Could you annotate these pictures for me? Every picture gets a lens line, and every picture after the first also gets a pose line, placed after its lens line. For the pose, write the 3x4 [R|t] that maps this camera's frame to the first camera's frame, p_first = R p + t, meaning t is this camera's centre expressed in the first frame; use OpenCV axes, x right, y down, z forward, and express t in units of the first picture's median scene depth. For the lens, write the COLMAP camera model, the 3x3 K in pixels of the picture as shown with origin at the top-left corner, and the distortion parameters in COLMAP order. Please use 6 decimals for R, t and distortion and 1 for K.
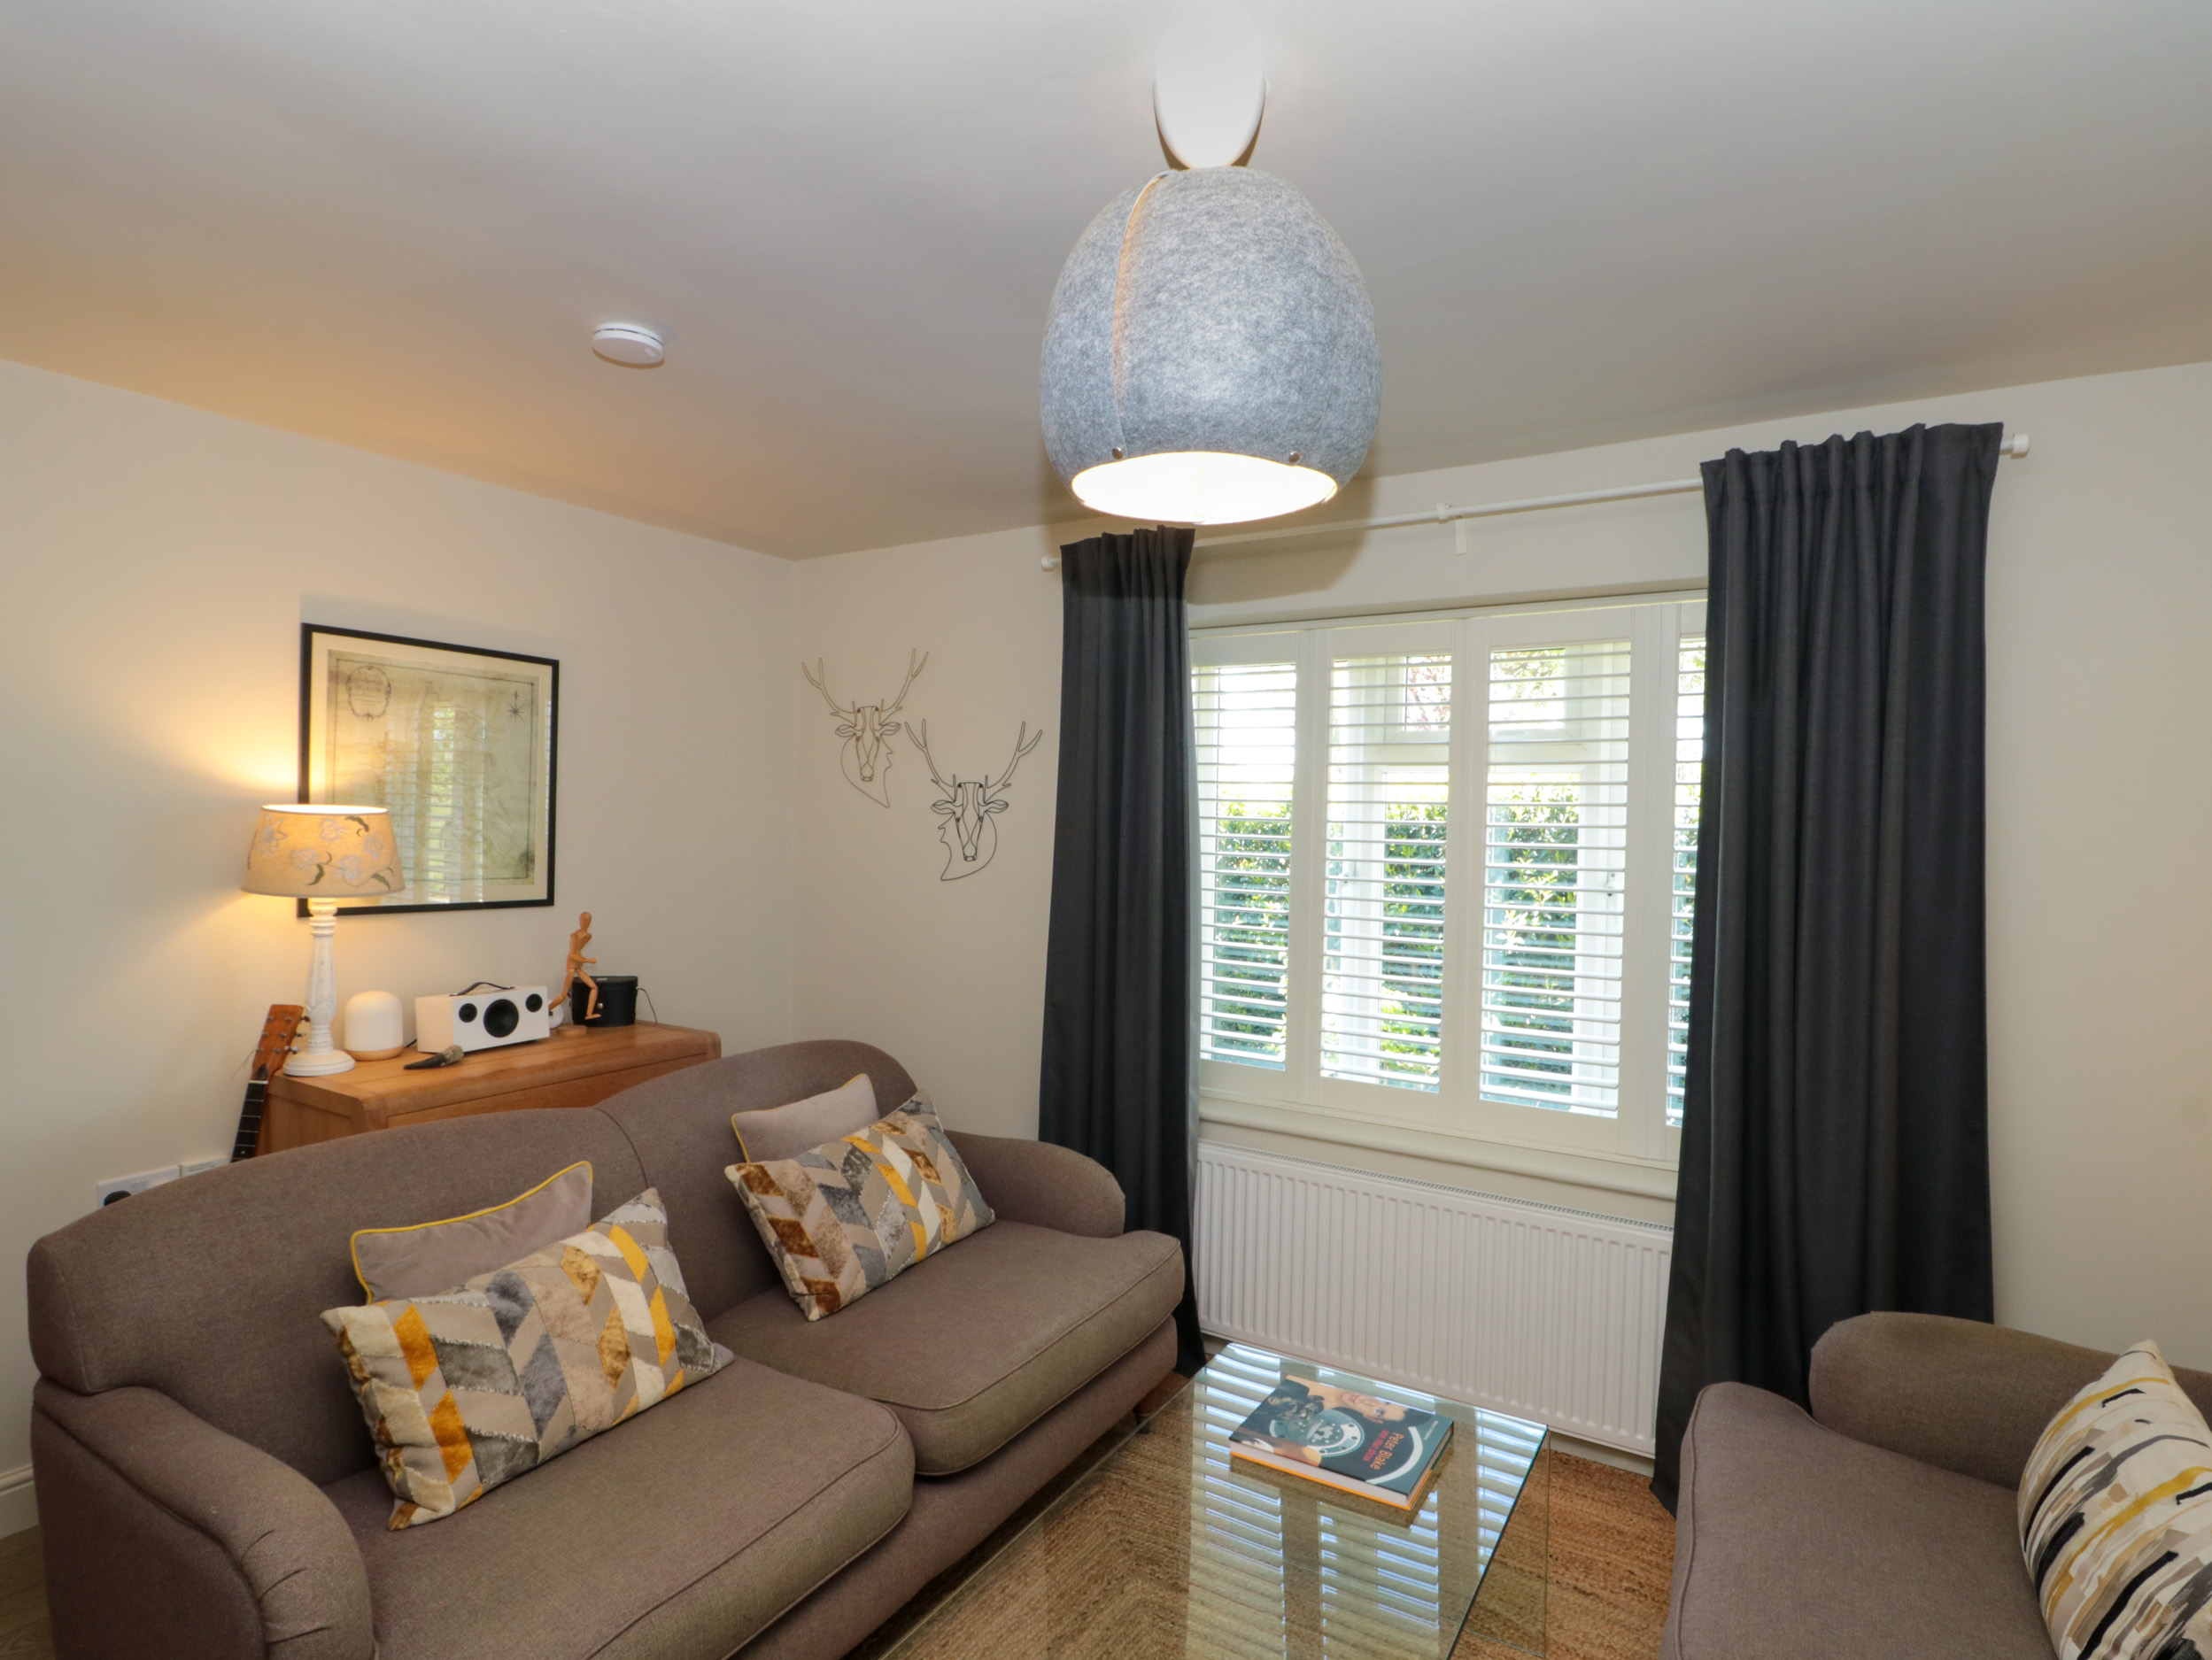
lens RADIAL K [[1202.8, 0, 1144.1], [0, 1202.8, 850.8], [0, 0, 1]] dist [0.001319, -0.016728]
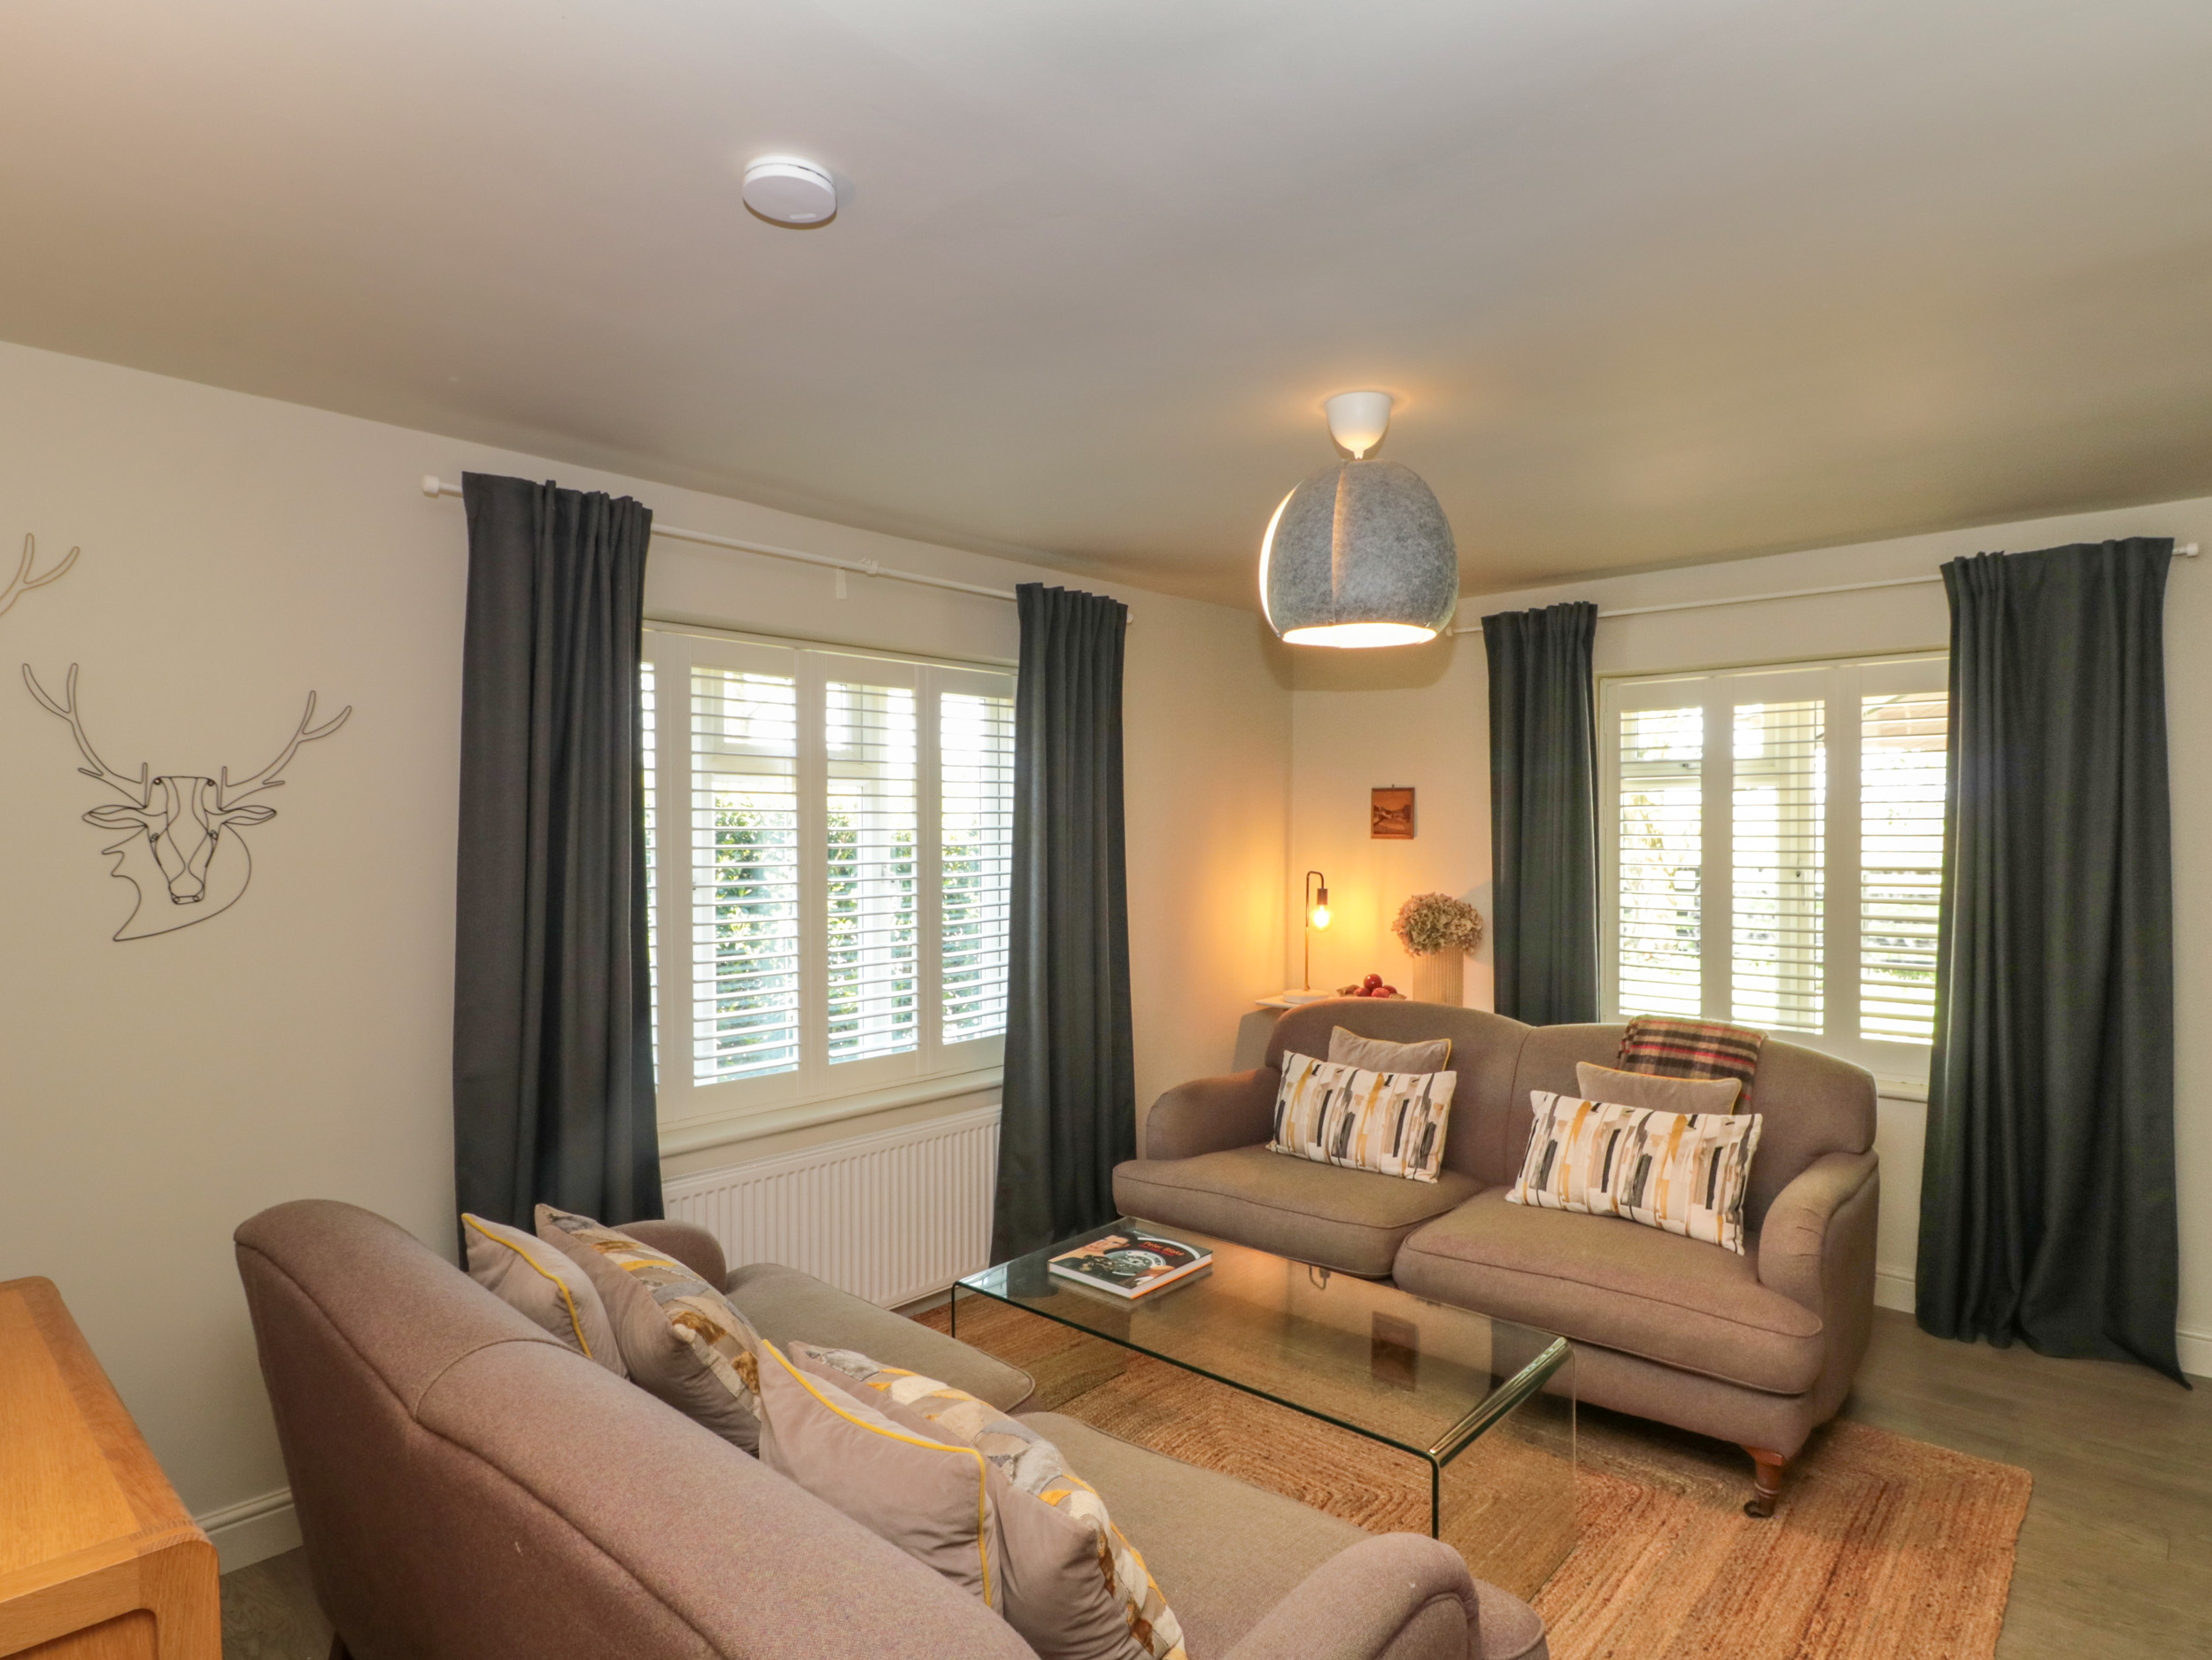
lens RADIAL K [[1202.8, 0, 1144.1], [0, 1202.8, 850.8], [0, 0, 1]] dist [0.001319, -0.016728]
pose [[0.159818, -0.035076, 0.986523, -0.807098], [0.033352, 0.998990, 0.030117, -0.024974], [-0.986583, 0.028089, 0.160826, 0.495004]]
